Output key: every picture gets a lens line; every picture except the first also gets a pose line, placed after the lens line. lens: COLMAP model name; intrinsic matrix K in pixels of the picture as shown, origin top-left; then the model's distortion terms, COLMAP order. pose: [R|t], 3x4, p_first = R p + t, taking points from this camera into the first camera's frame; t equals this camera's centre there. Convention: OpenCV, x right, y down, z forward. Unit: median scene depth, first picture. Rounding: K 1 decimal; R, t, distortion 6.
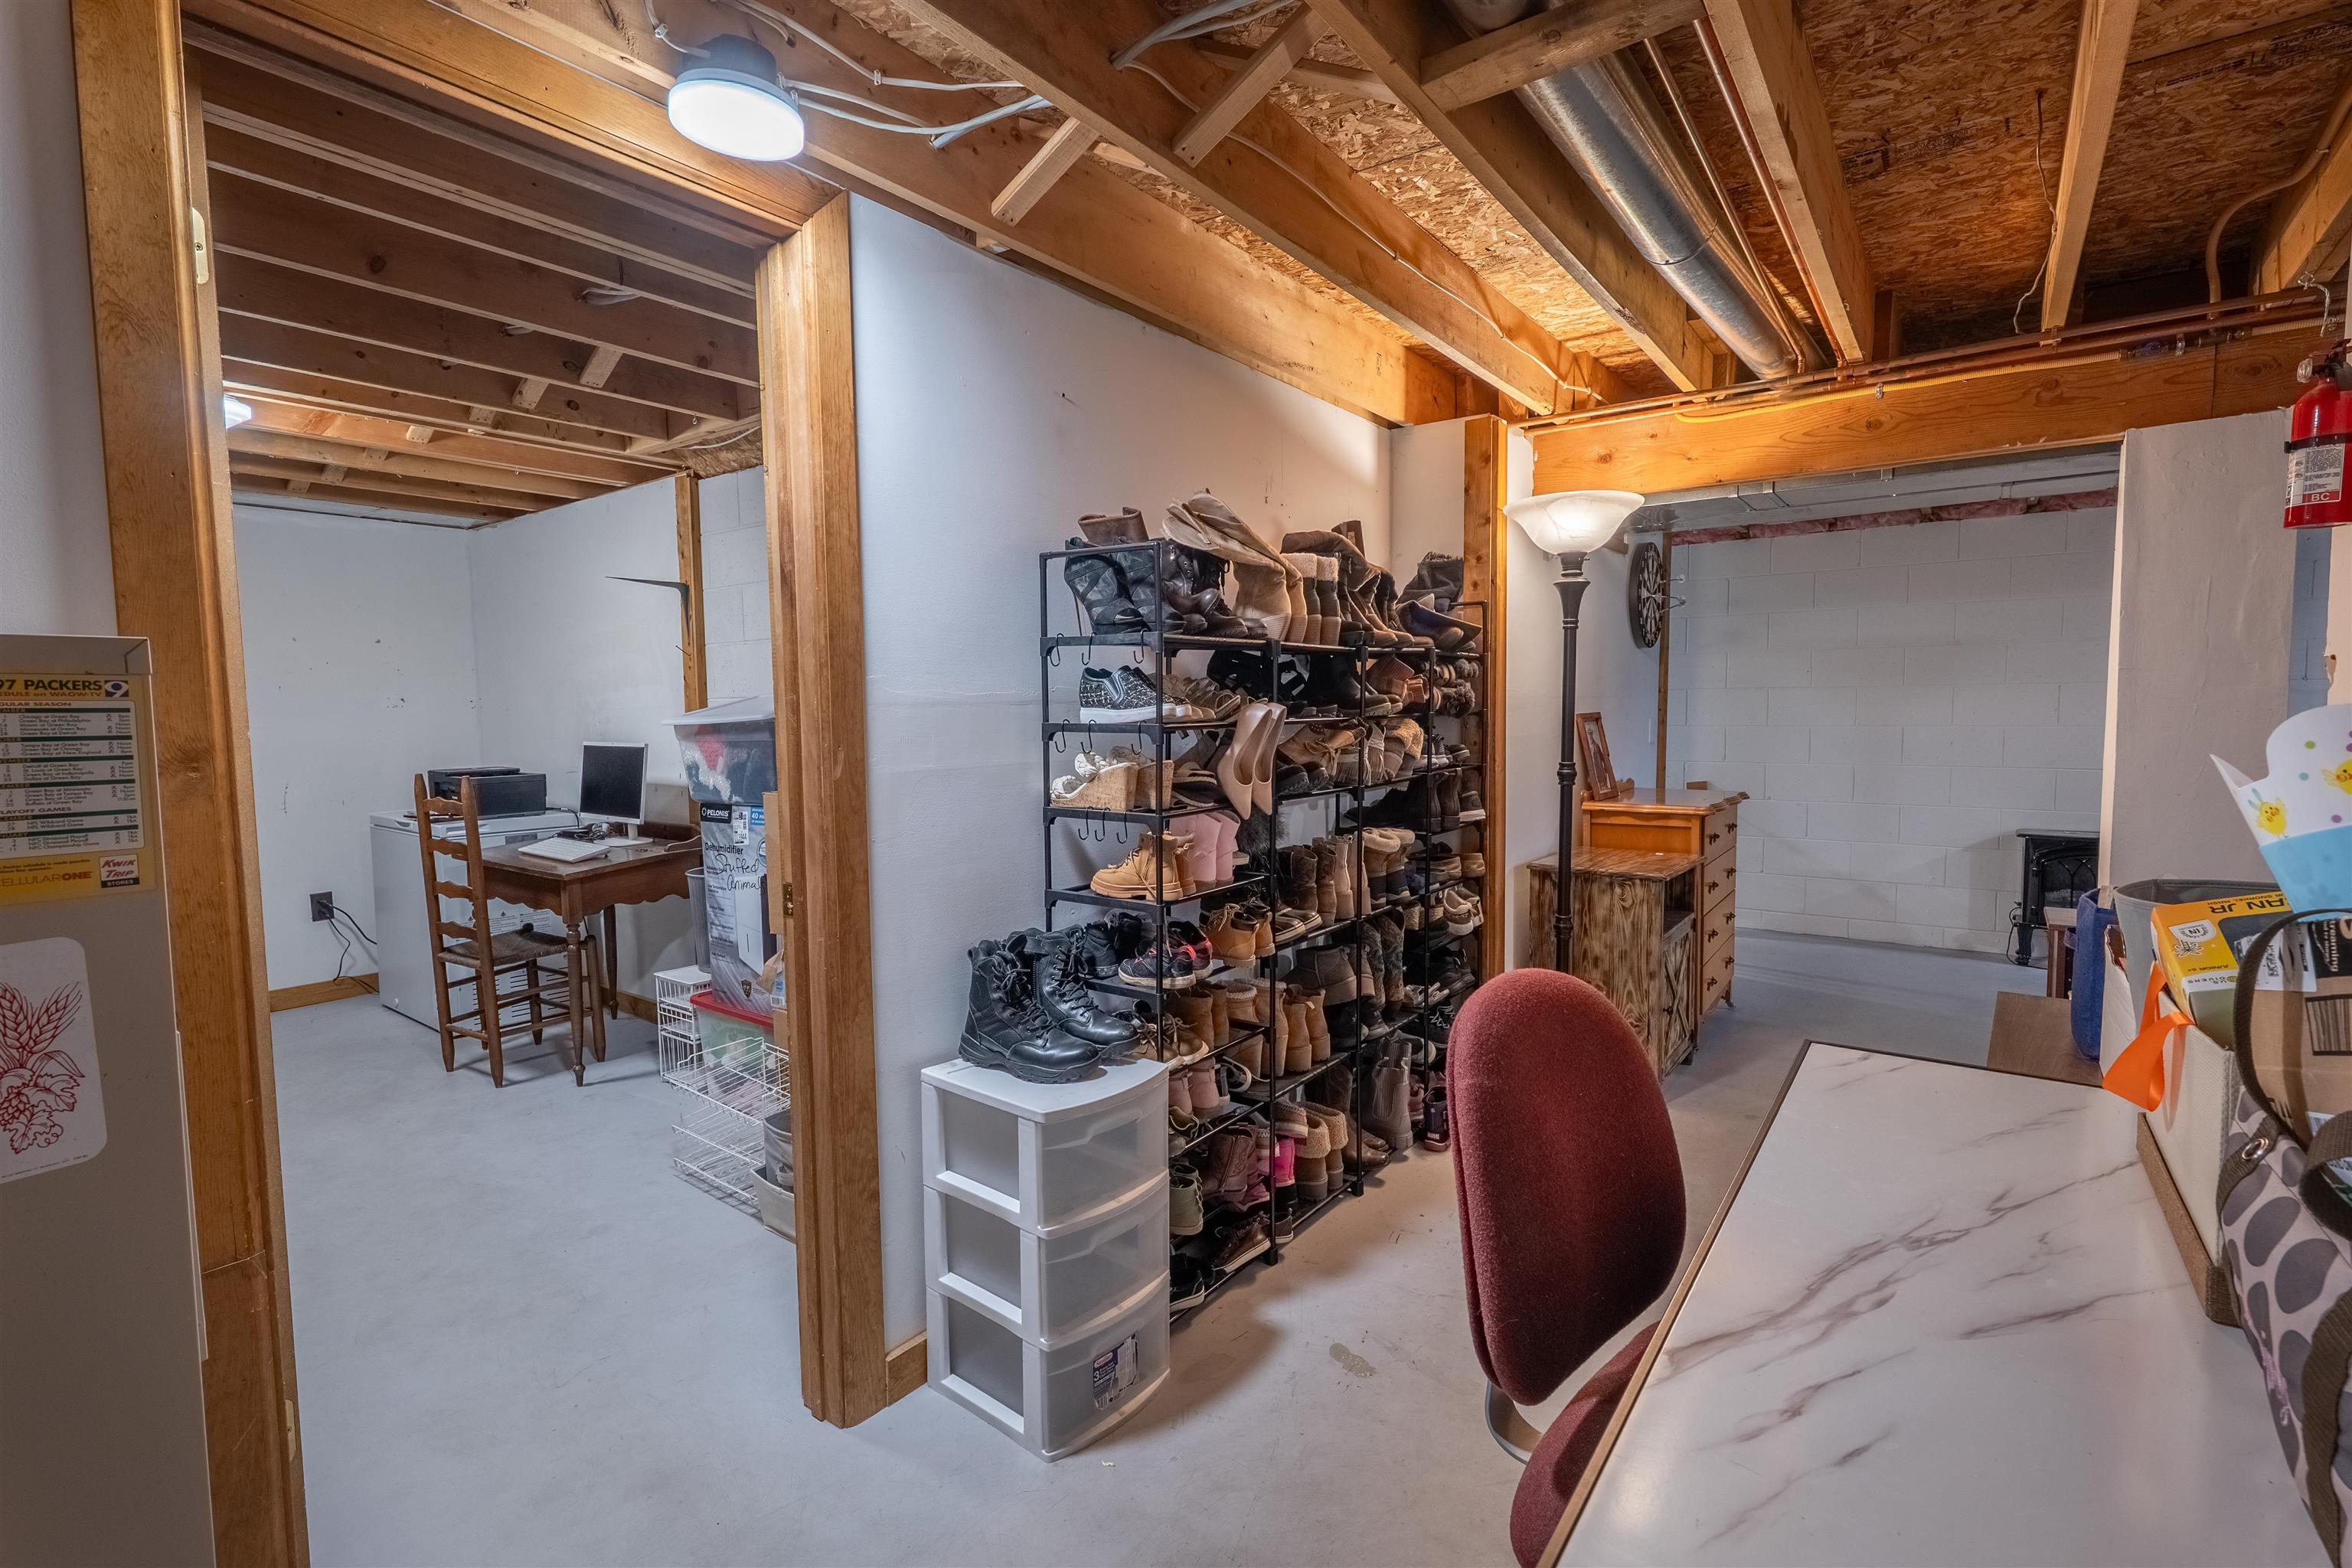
lens RADIAL K [[1091.7, 0, 1180.8], [0, 1091.7, 781.6], [0, 0, 1]] dist [0.002870, 0.000599]
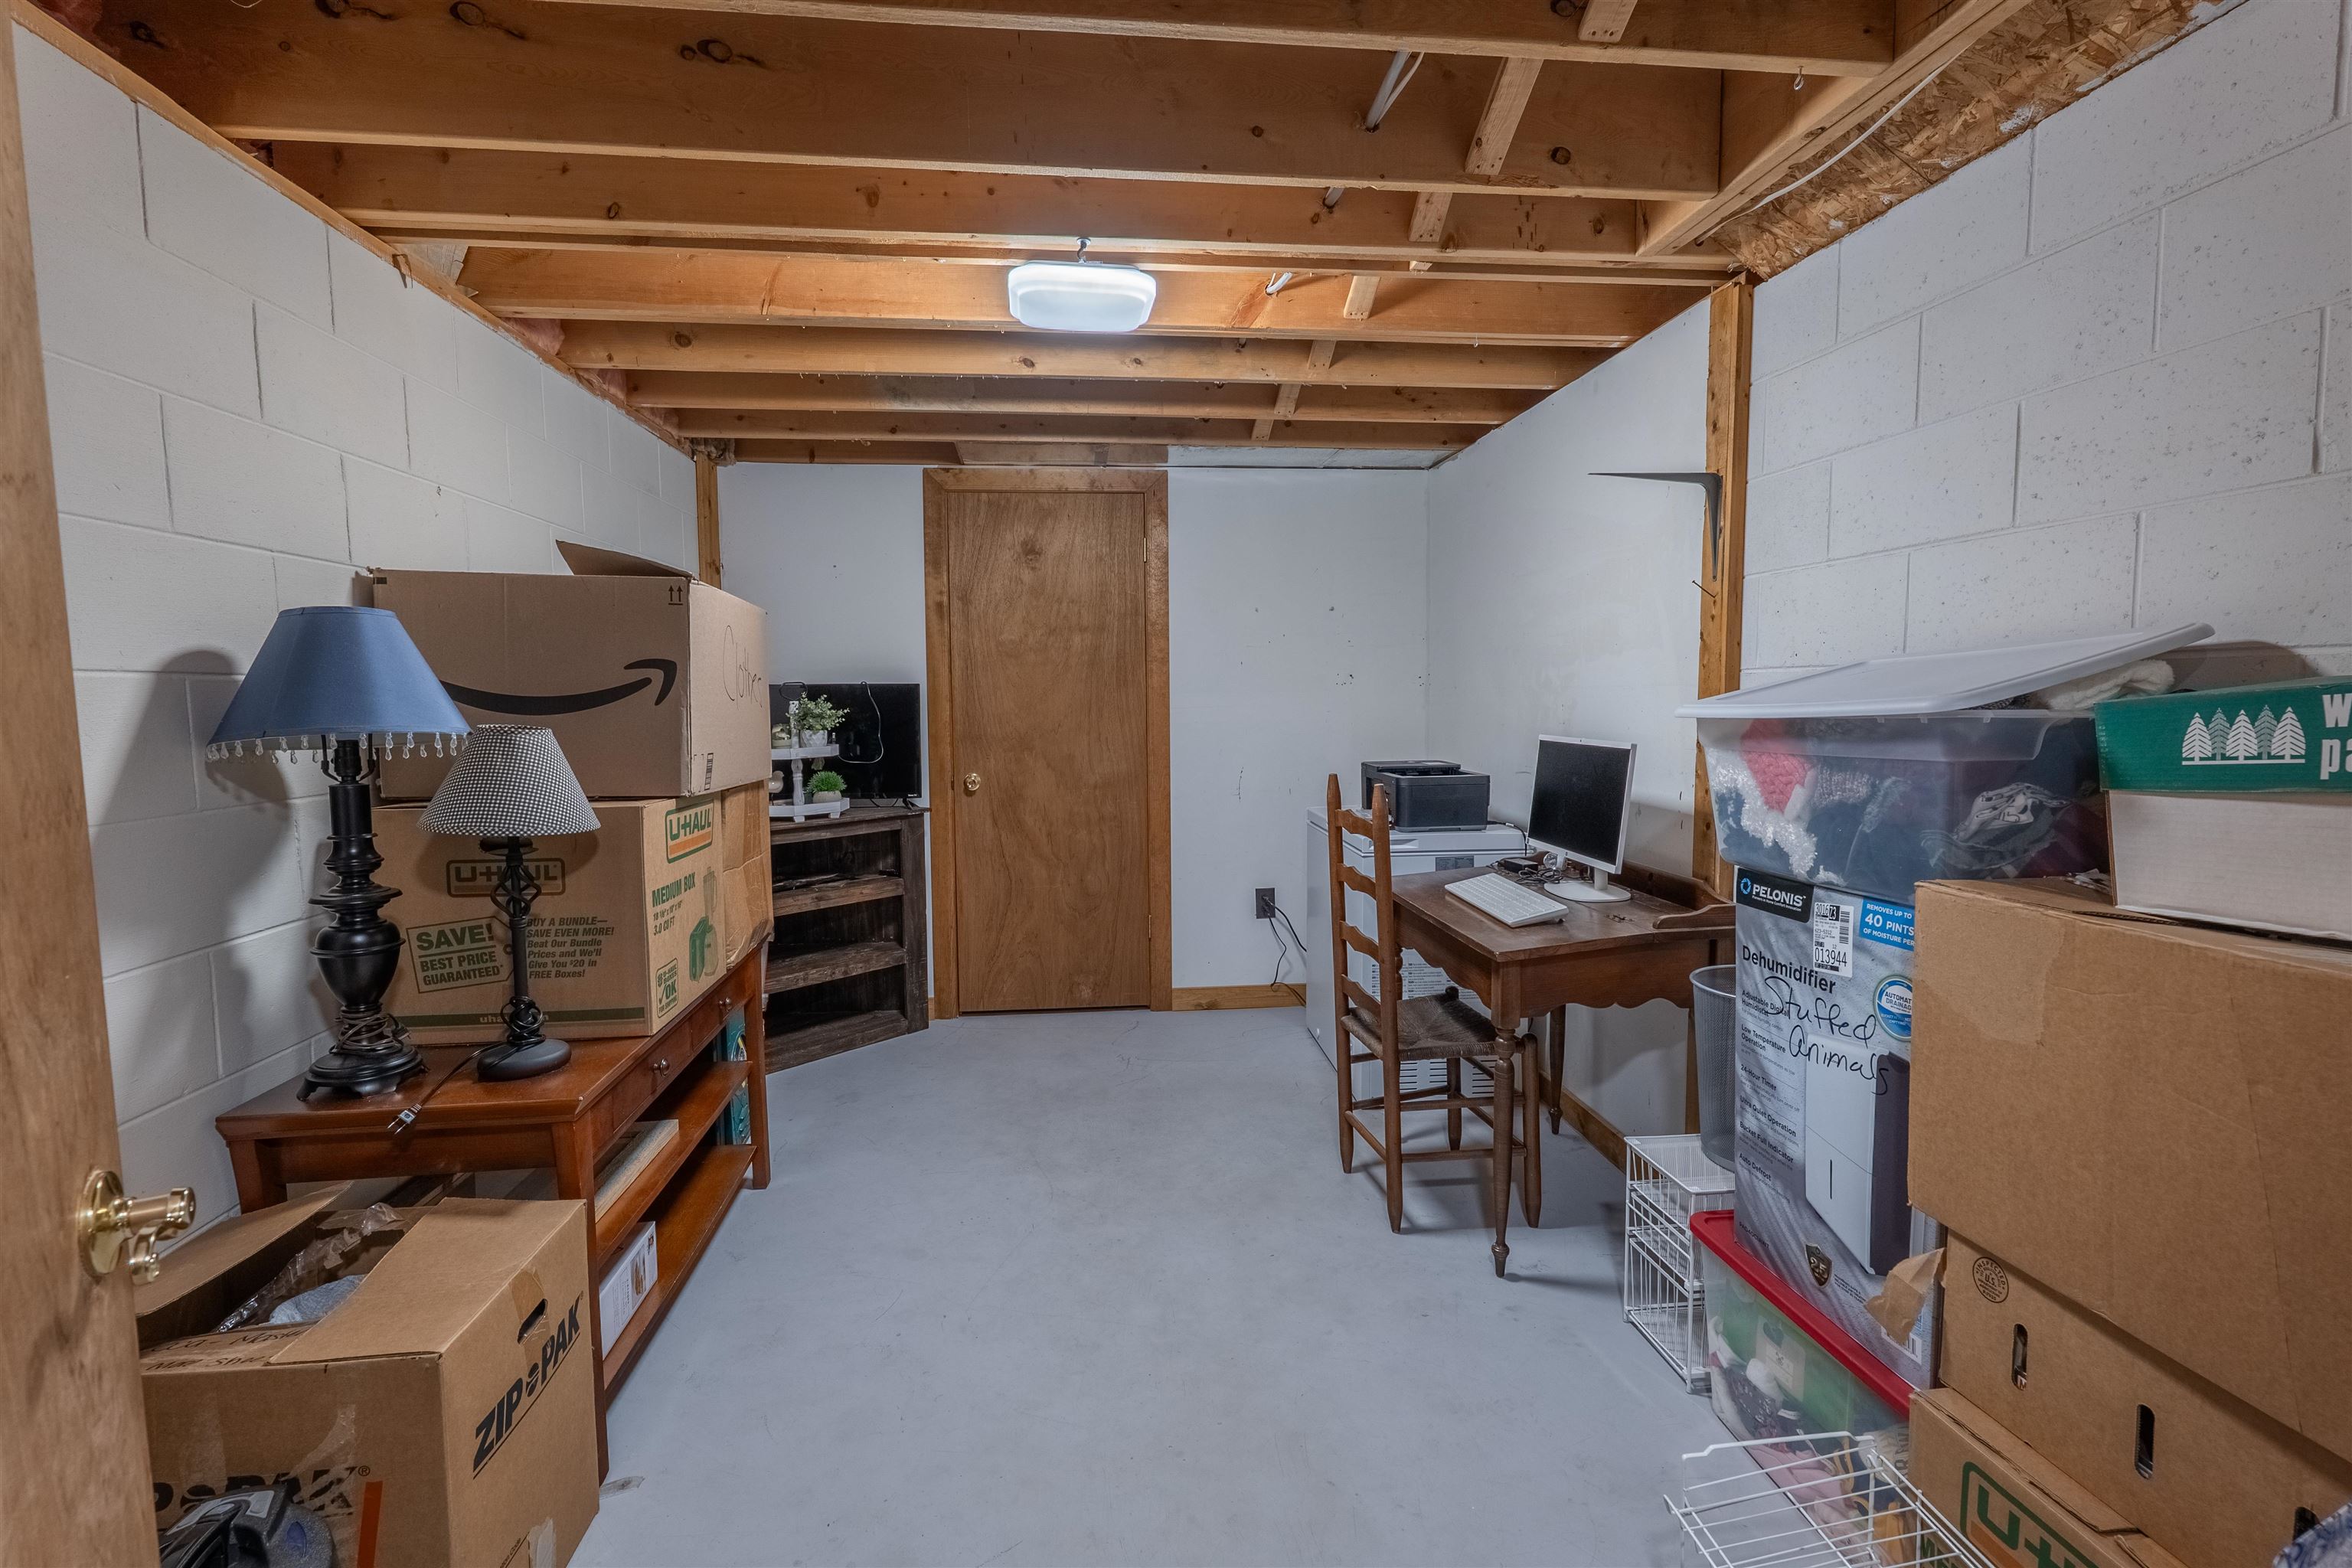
lens RADIAL K [[1091.7, 0, 1180.8], [0, 1091.7, 781.6], [0, 0, 1]] dist [0.002870, 0.000599]
pose [[0.684542, 0.063971, -0.726161, -0.223896], [-0.050539, 0.997910, 0.040267, -0.026498], [0.727219, 0.009135, 0.686344, 0.407700]]
